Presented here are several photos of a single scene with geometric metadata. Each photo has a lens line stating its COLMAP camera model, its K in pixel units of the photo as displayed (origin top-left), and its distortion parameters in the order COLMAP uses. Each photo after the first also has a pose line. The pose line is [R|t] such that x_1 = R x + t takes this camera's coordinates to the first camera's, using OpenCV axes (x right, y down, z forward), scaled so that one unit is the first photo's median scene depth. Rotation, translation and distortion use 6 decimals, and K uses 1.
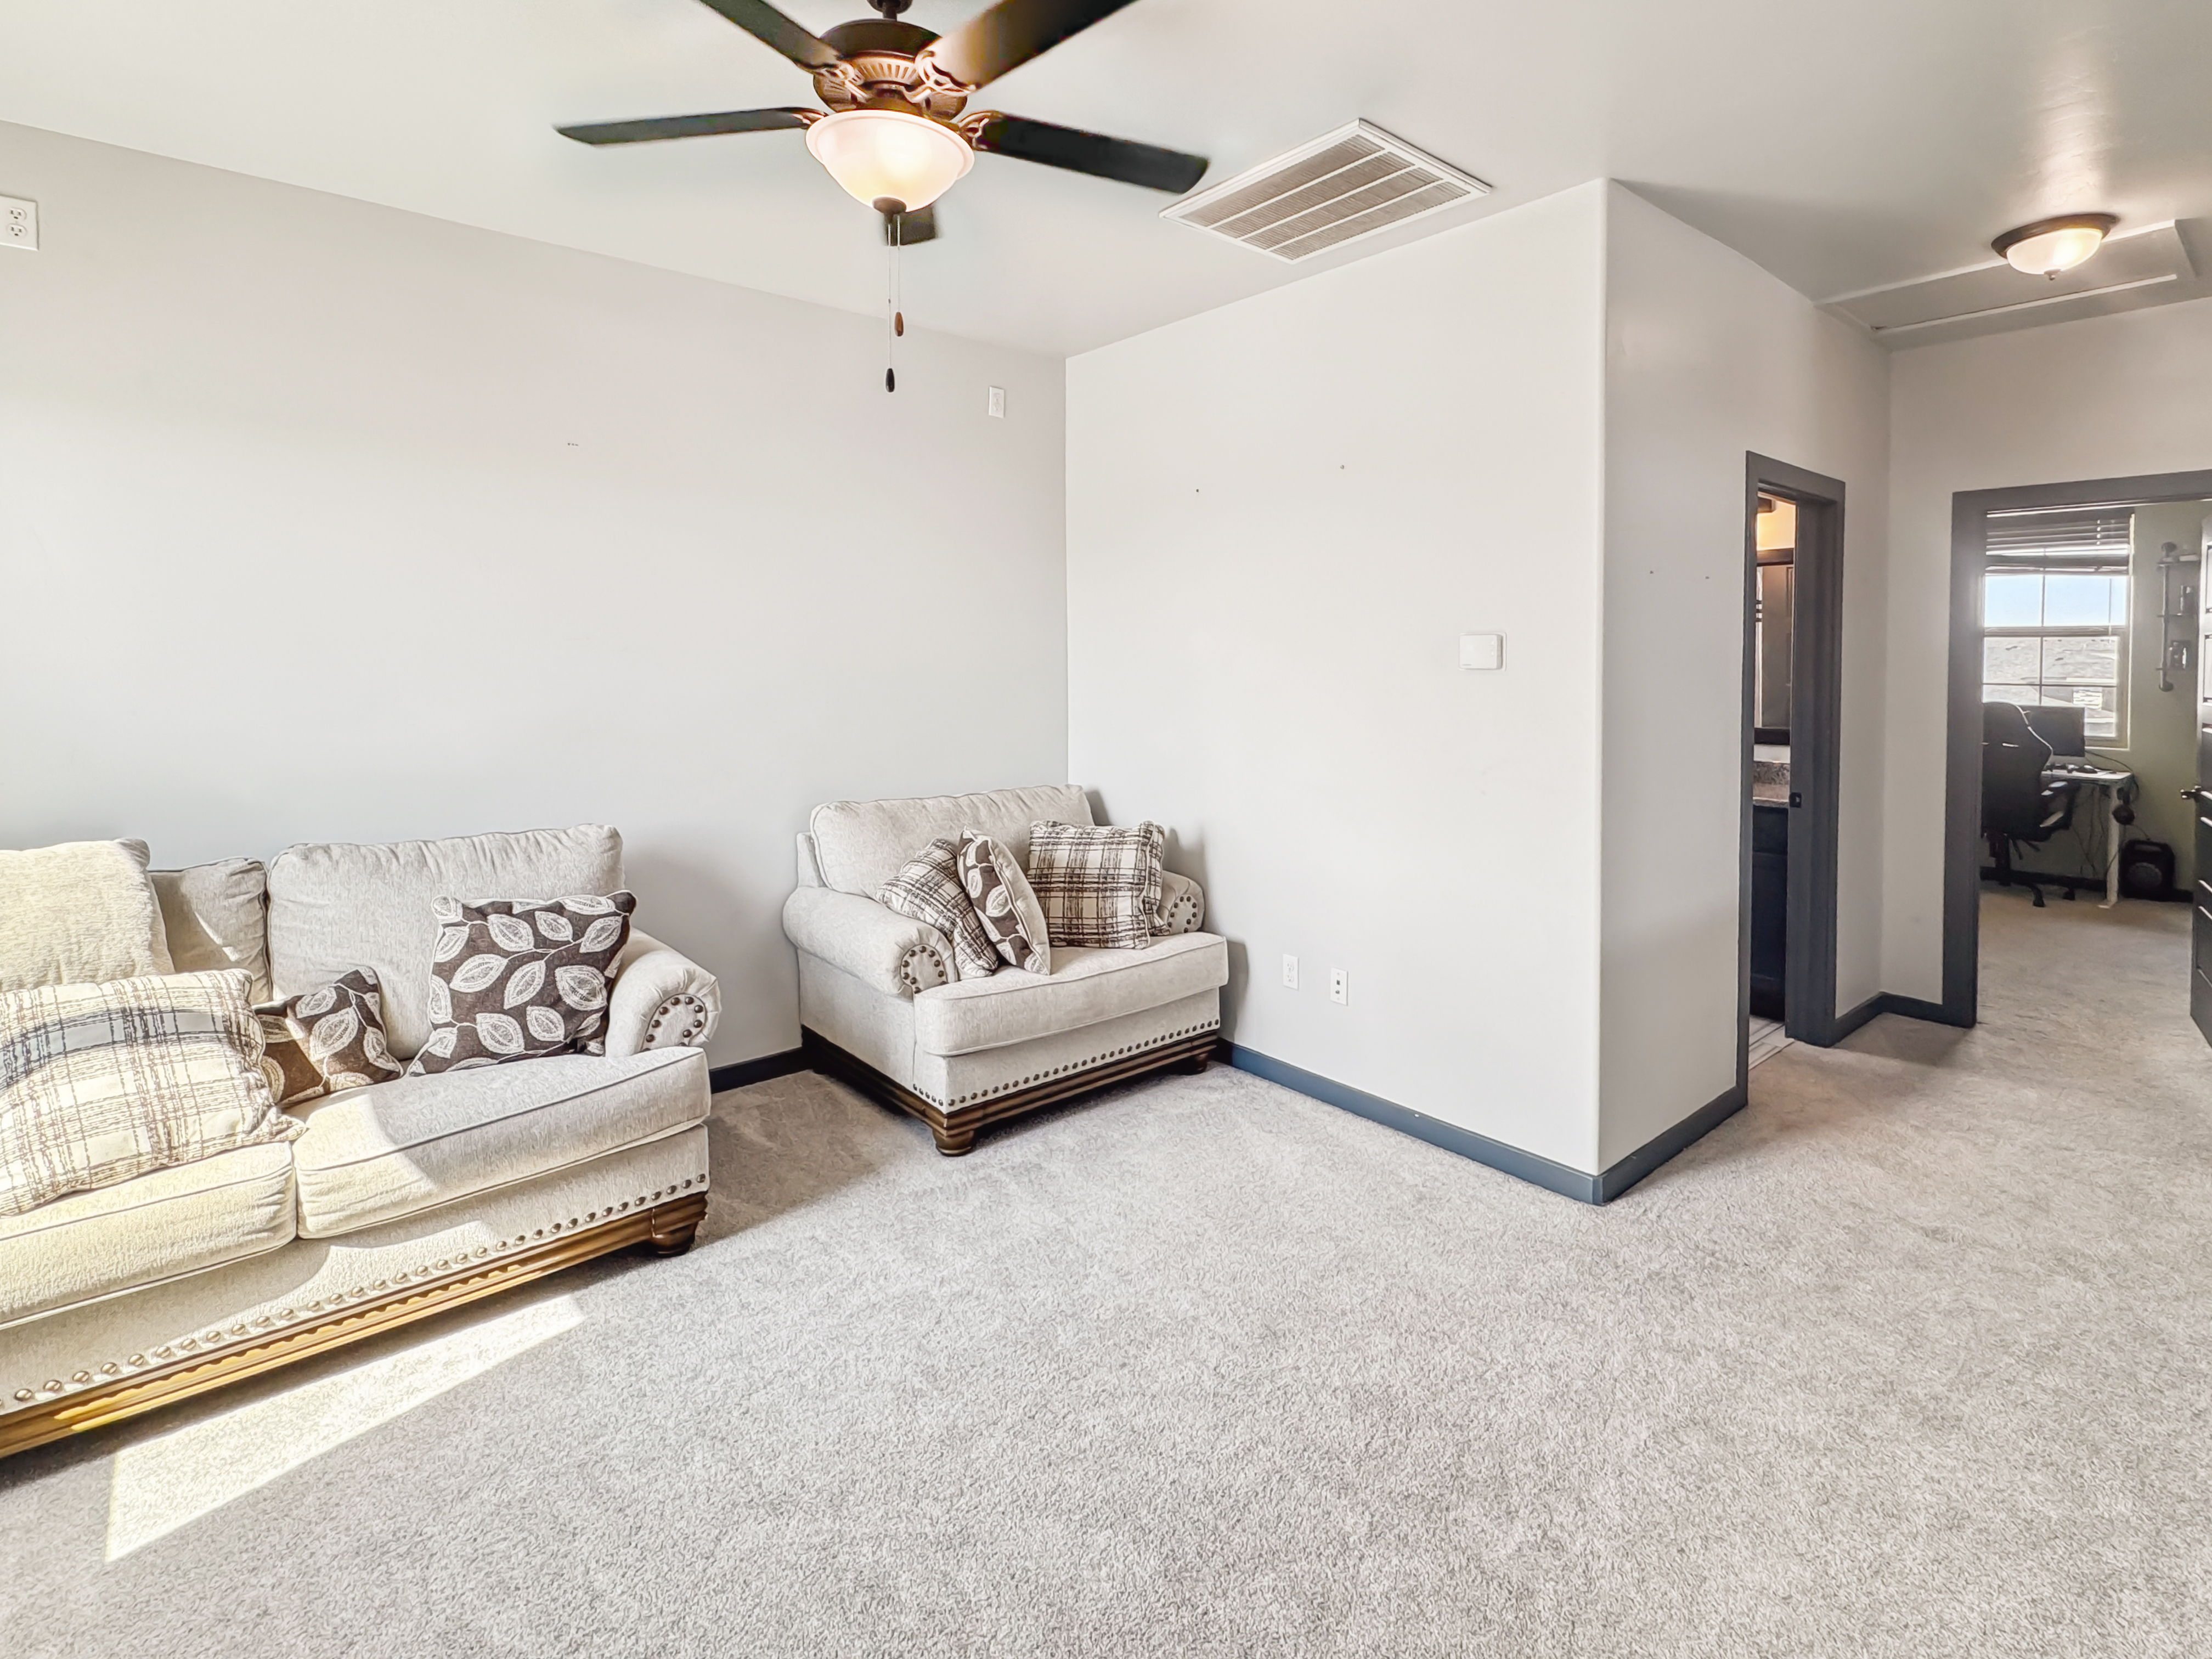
lens RADIAL K [[1065.2, 0, 1106.0], [0, 1065.2, 829.5], [0, 0, 1]] dist [0.003358, 0.000279]
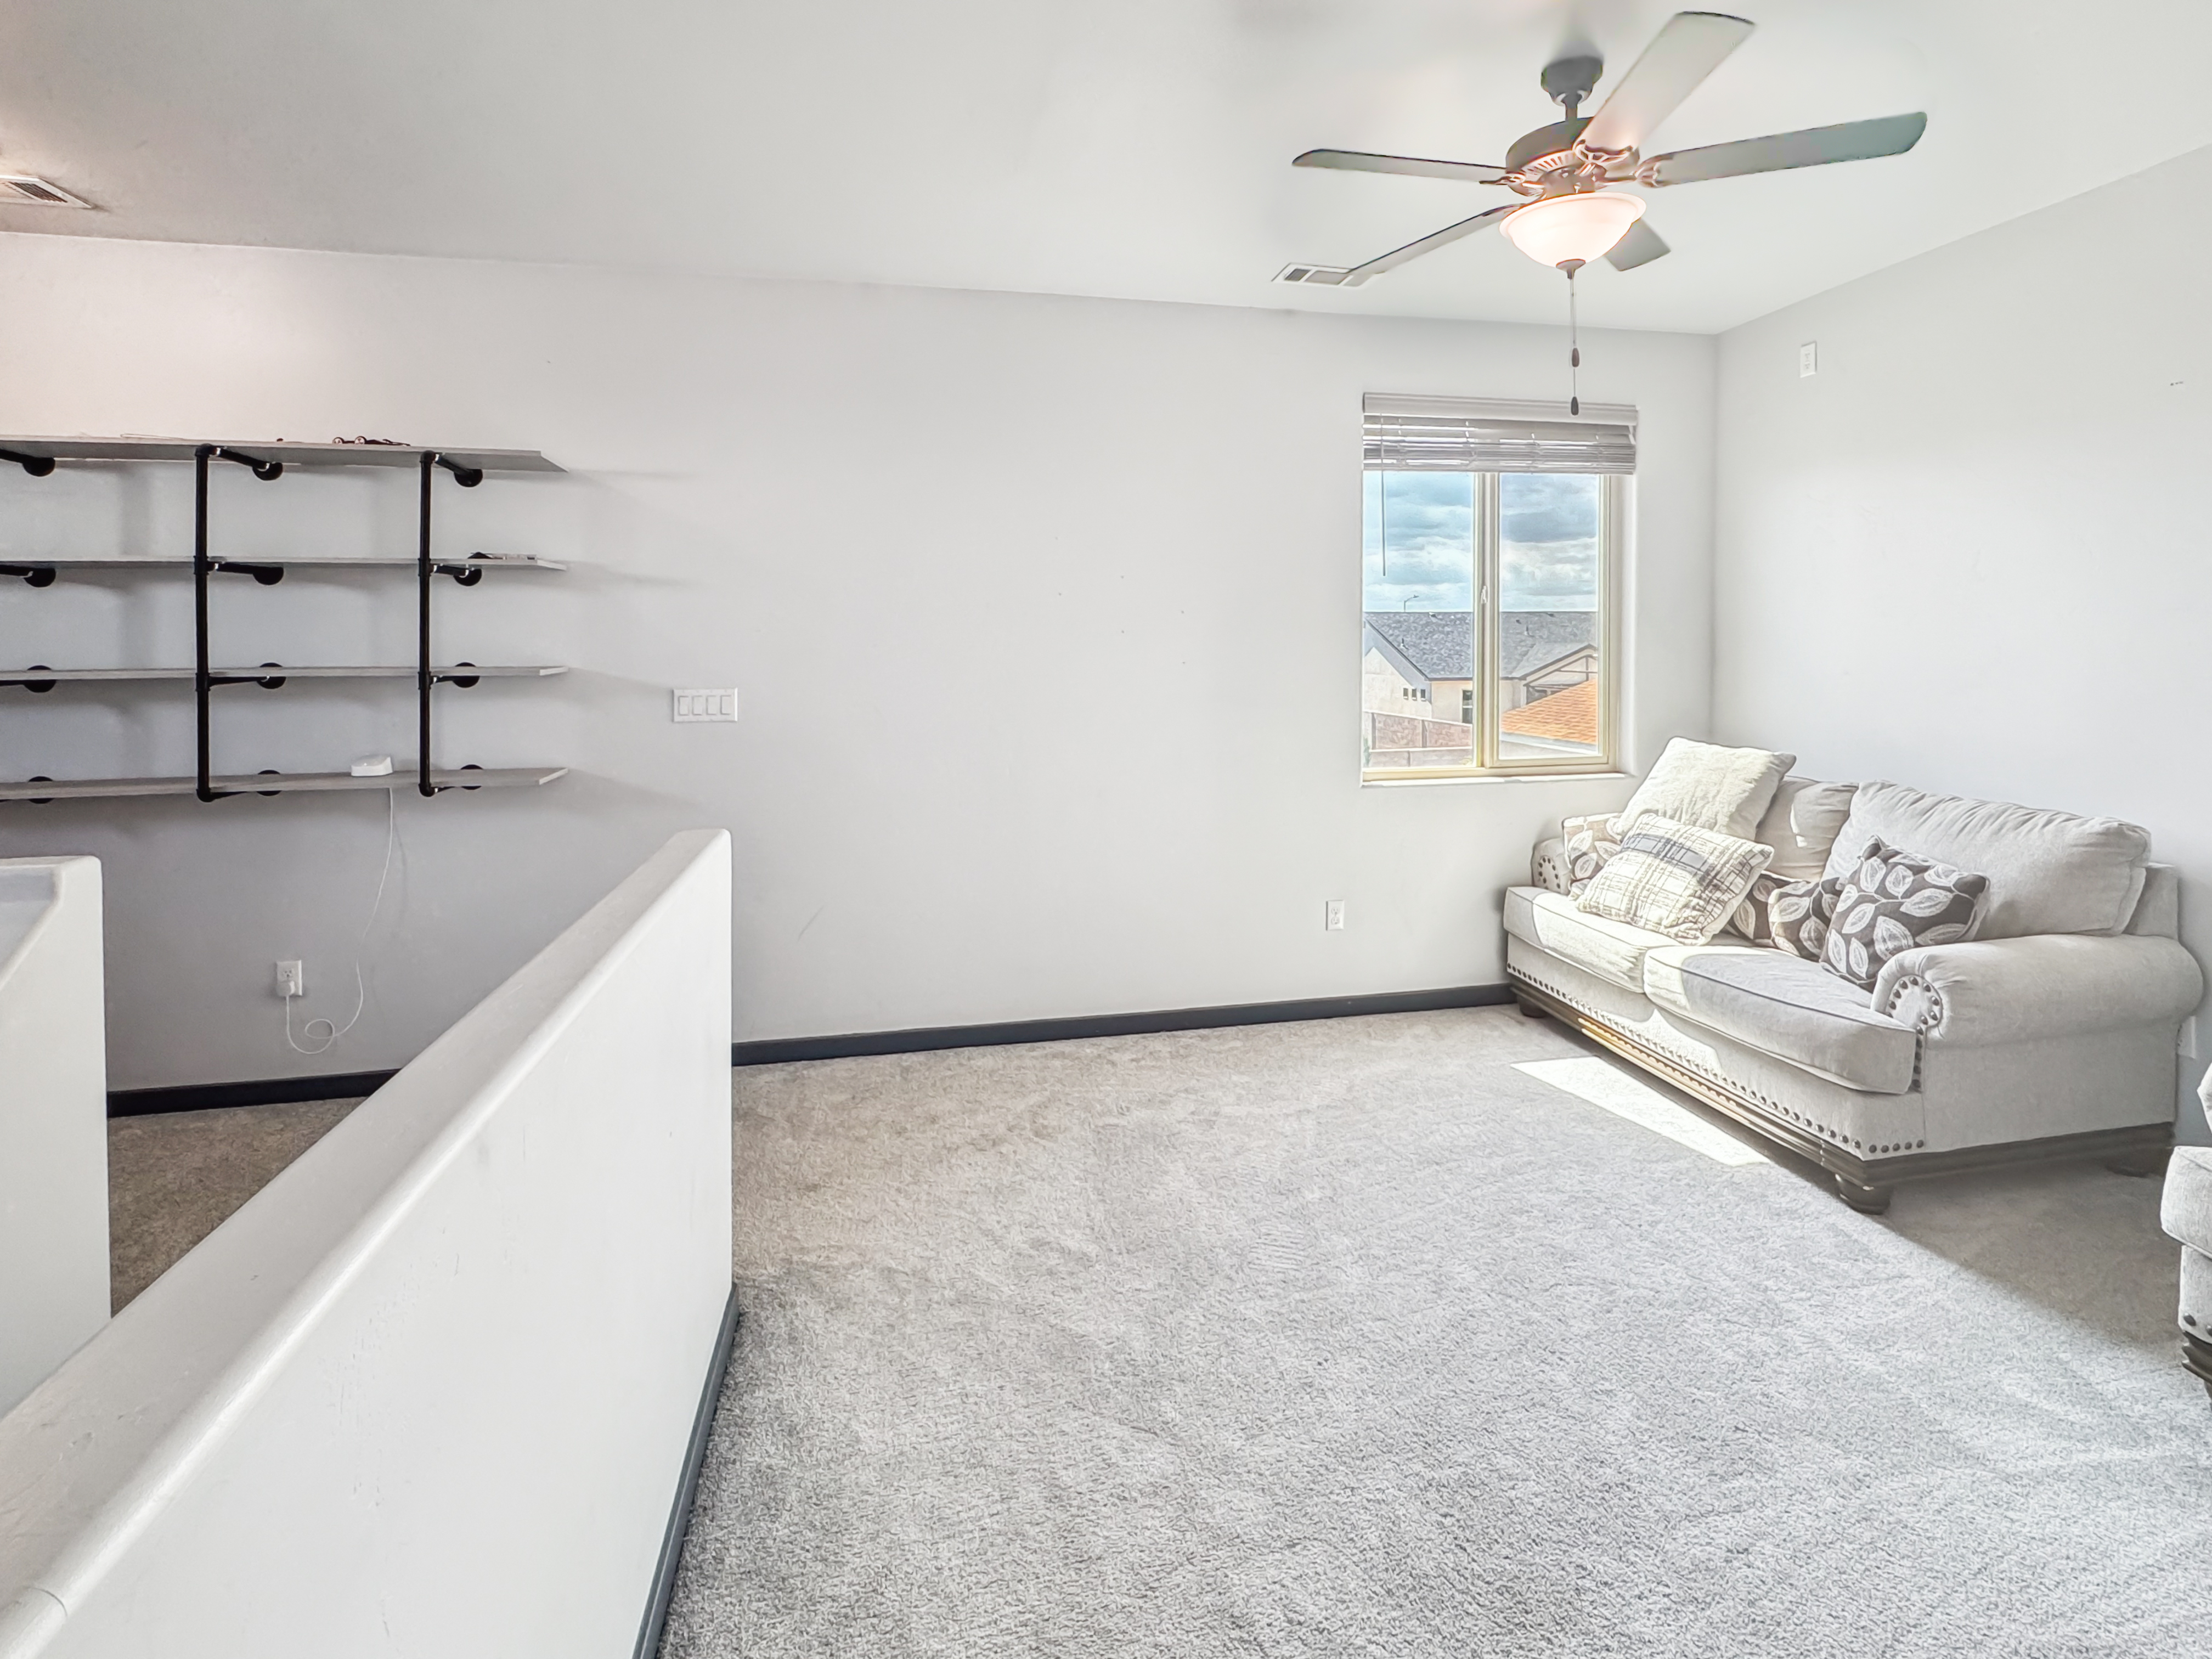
lens RADIAL K [[1034.4, 0, 1118.1], [0, 1034.4, 819.0], [0, 0, 1]] dist [-0.000309, 0.000066]
pose [[-0.474013, 0.161508, -0.865579, 0.802009], [-0.115233, 0.963201, 0.242827, -0.141926], [0.872945, 0.214846, -0.437959, 0.768161]]
